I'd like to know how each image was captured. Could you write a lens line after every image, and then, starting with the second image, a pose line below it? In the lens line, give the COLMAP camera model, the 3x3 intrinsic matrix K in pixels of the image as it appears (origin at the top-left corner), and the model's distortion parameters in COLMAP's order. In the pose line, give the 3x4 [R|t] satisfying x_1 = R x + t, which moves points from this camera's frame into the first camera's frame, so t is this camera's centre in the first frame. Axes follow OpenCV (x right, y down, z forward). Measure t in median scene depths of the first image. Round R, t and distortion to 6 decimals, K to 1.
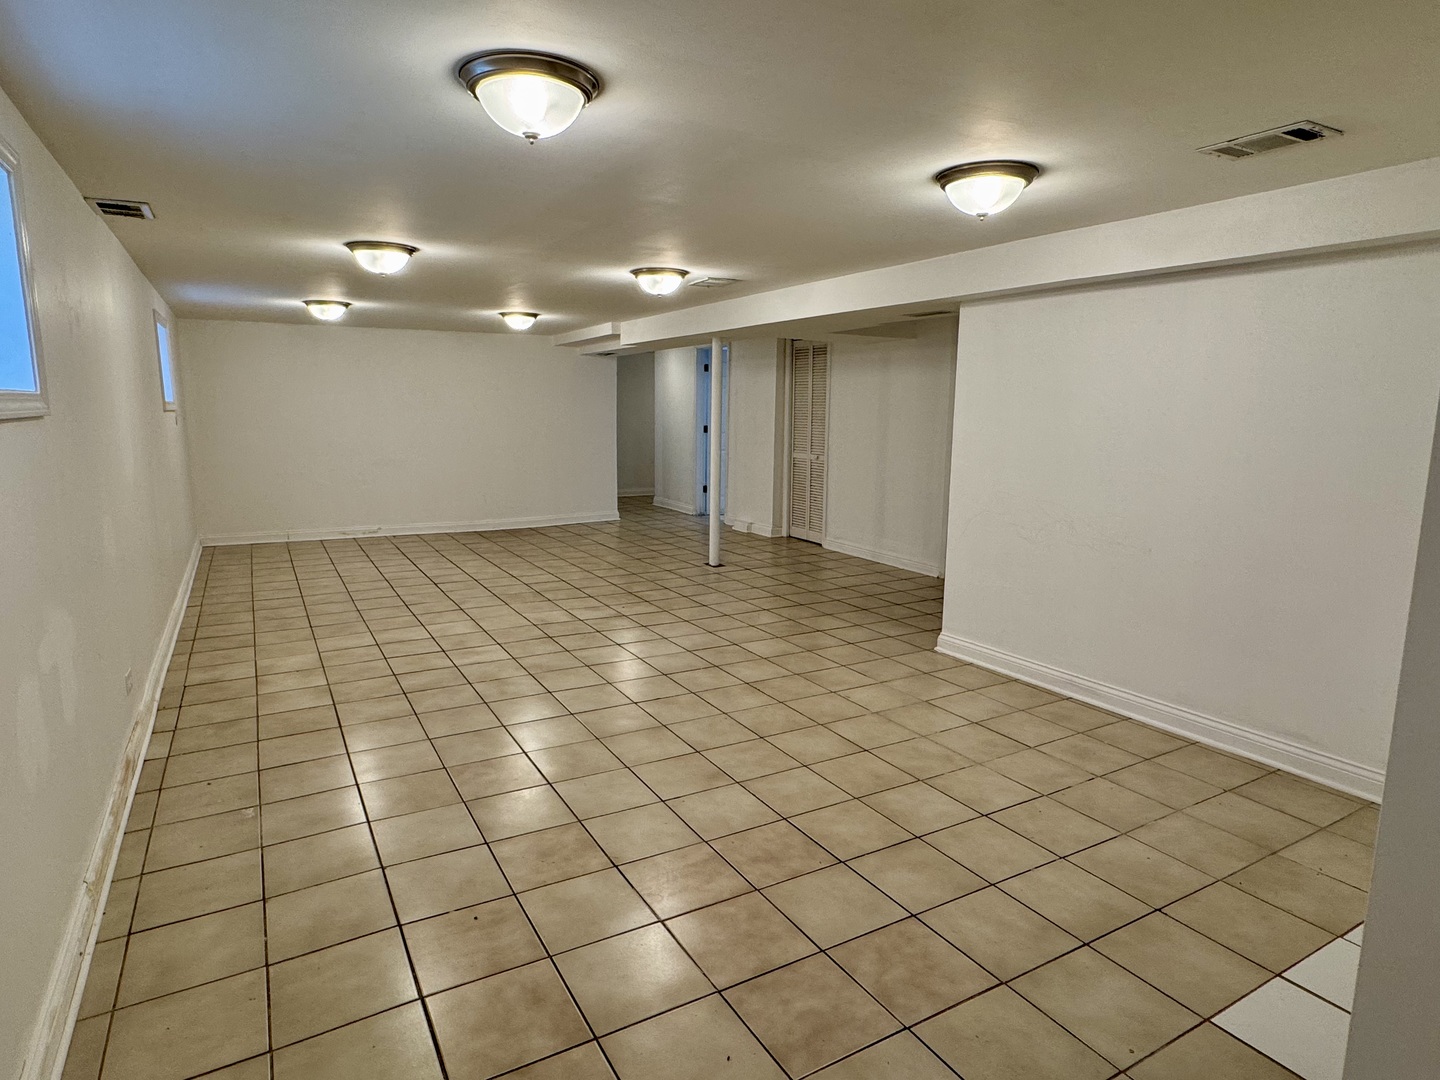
lens RADIAL K [[815.3, 0, 720.6], [0, 815.3, 544.7], [0, 0, 1]] dist [-0.004752, 0.001036]
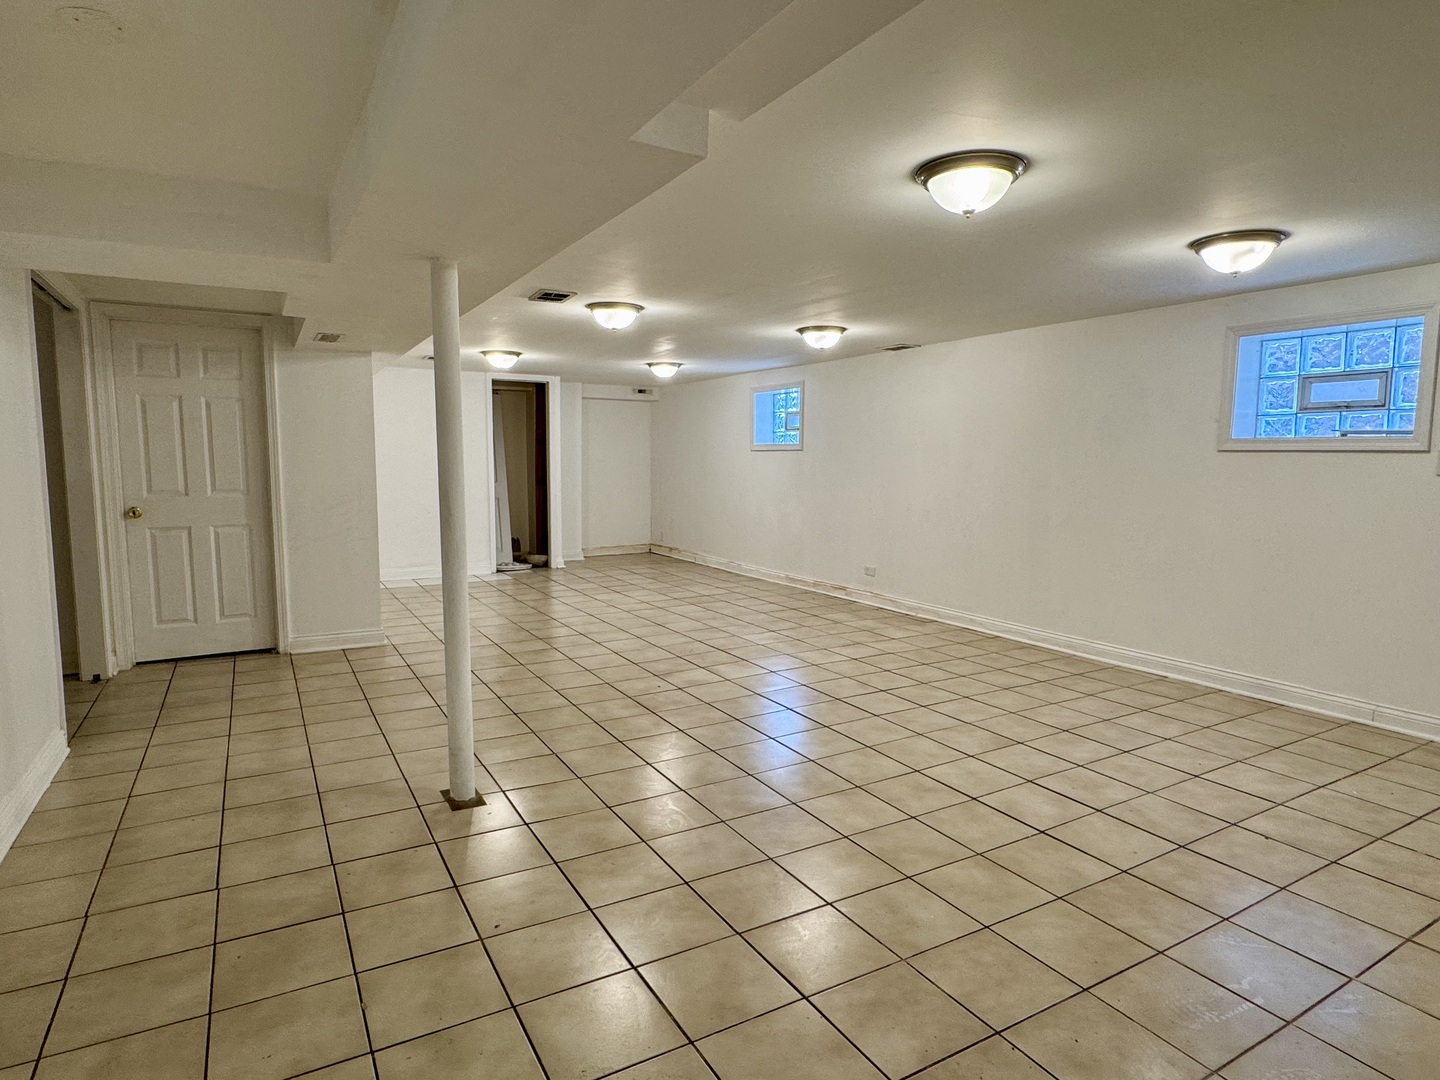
lens RADIAL K [[815.3, 0, 723.4], [0, 815.3, 536.4], [0, 0, 1]] dist [-0.004752, 0.001036]
pose [[-0.999895, -0.014336, -0.002021, -0.212932], [-0.014364, 0.964893, 0.262252, -0.331590], [-0.001809, 0.262253, -0.964997, 2.073538]]
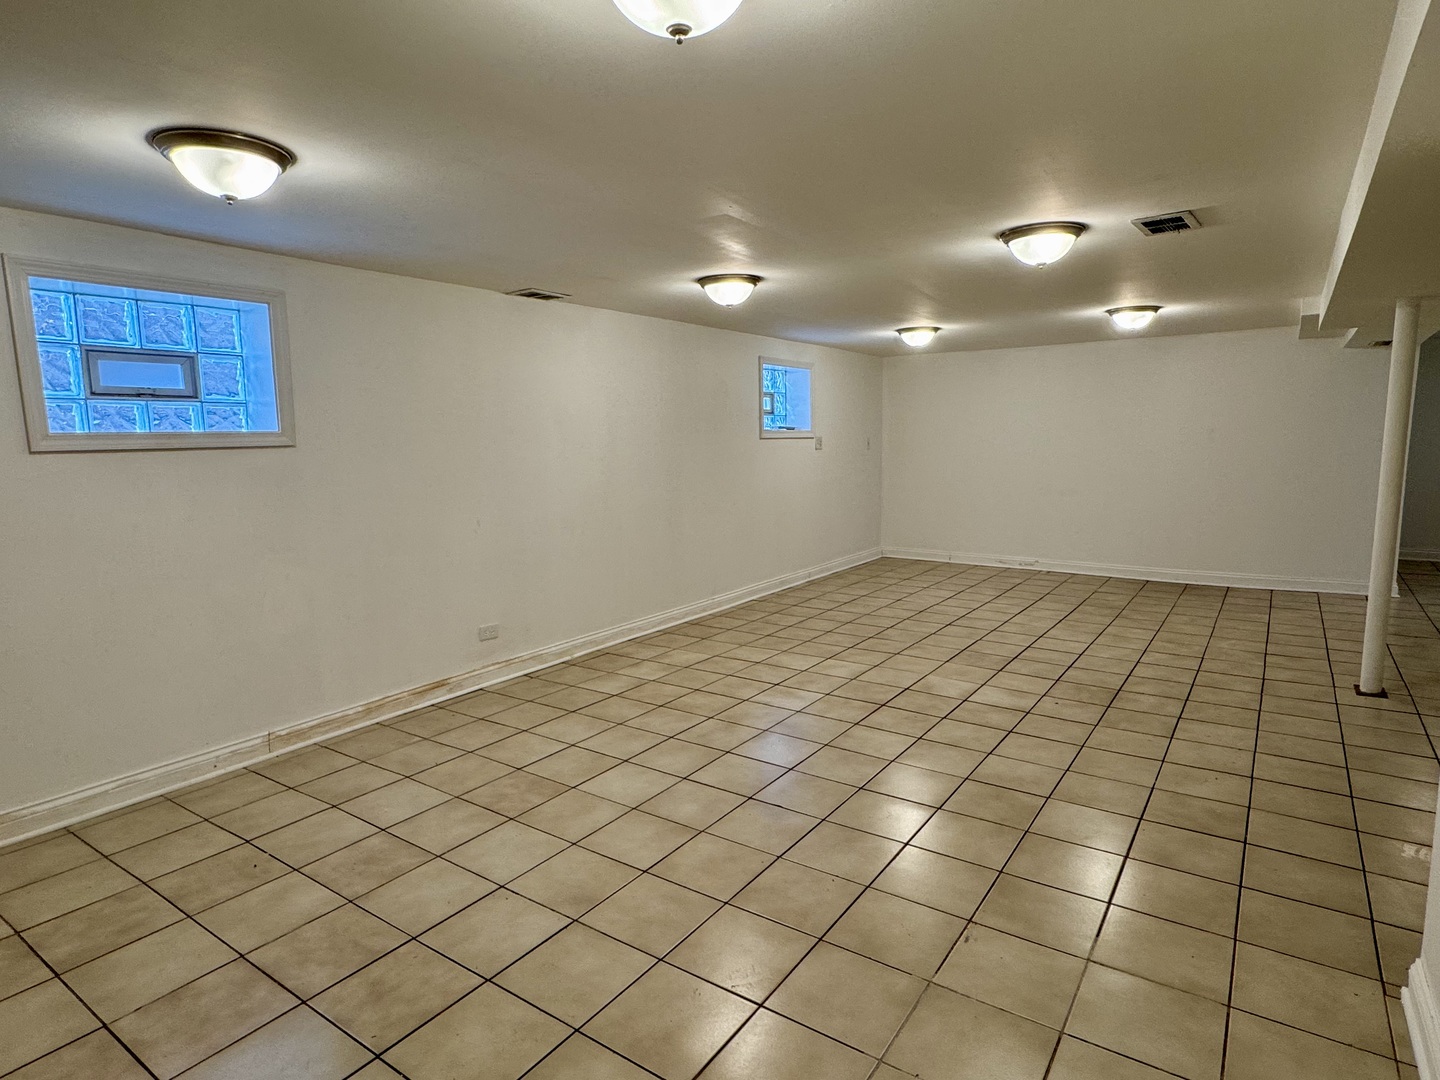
lens RADIAL K [[815.3, 0, 714.4], [0, 815.3, 549.3], [0, 0, 1]] dist [-0.004752, 0.001036]
pose [[0.423441, 0.111345, -0.899055, 0.460151], [-0.132791, 0.989327, 0.059983, -0.072993], [0.896138, 0.093988, 0.433708, 0.480932]]
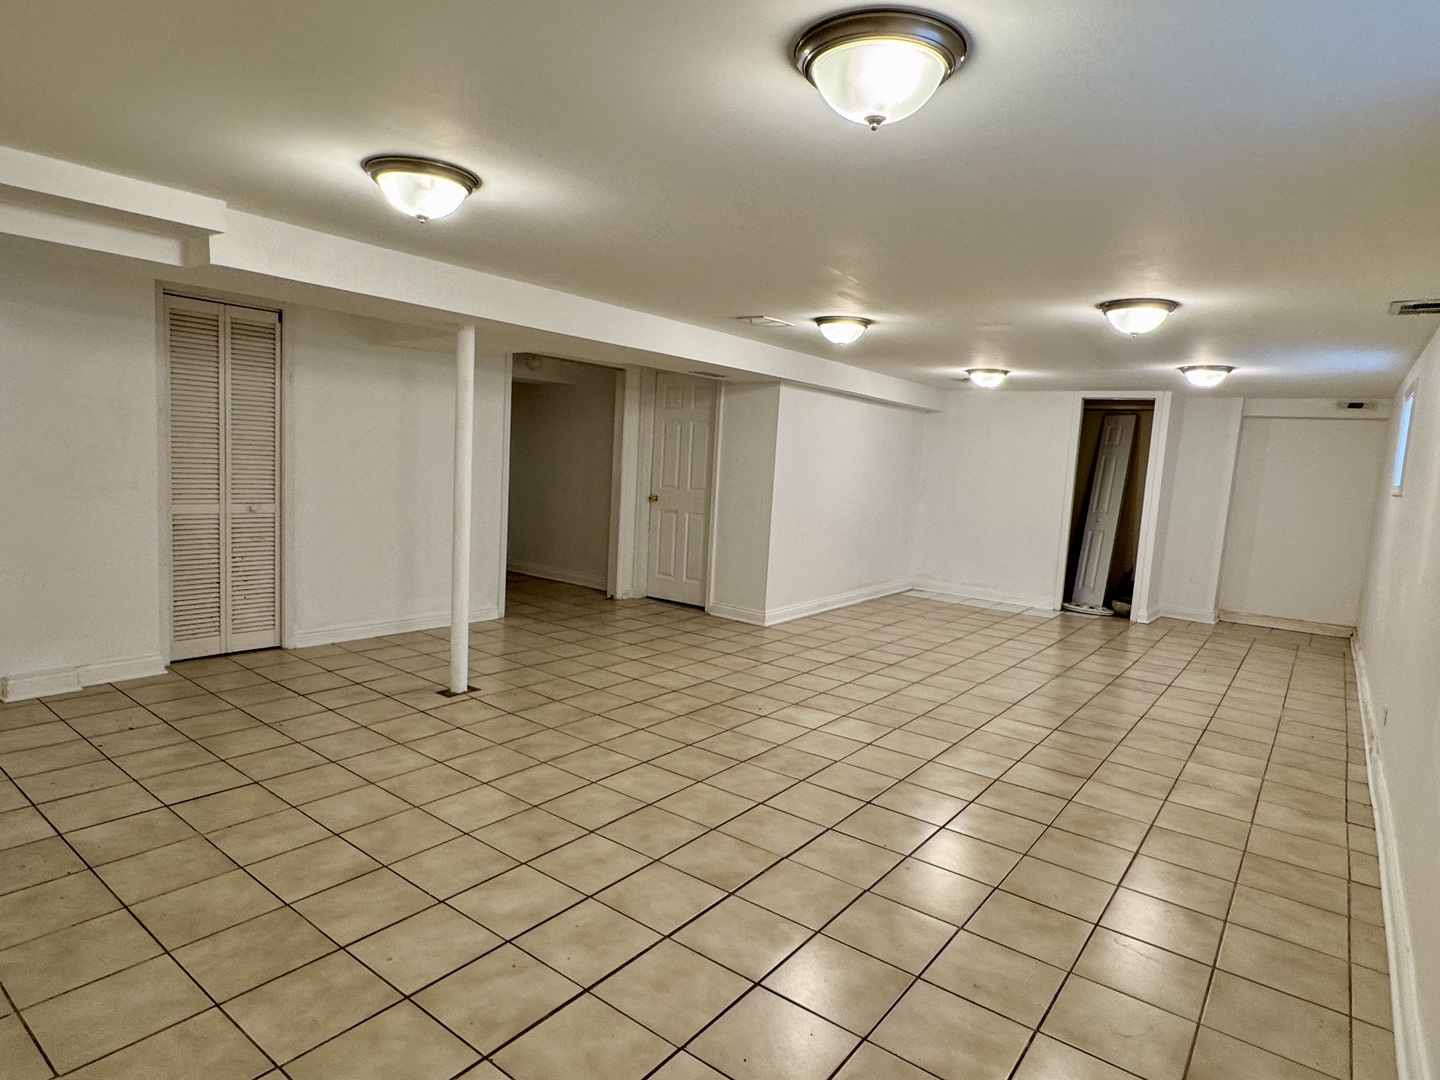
lens RADIAL K [[815.3, 0, 711.0], [0, 815.3, 531.7], [0, 0, 1]] dist [-0.004752, 0.001036]
pose [[-0.377567, -0.119527, 0.918235, -0.954486], [0.095762, 0.981277, 0.167110, -0.269158], [-0.921017, 0.151028, -0.359052, 1.550545]]
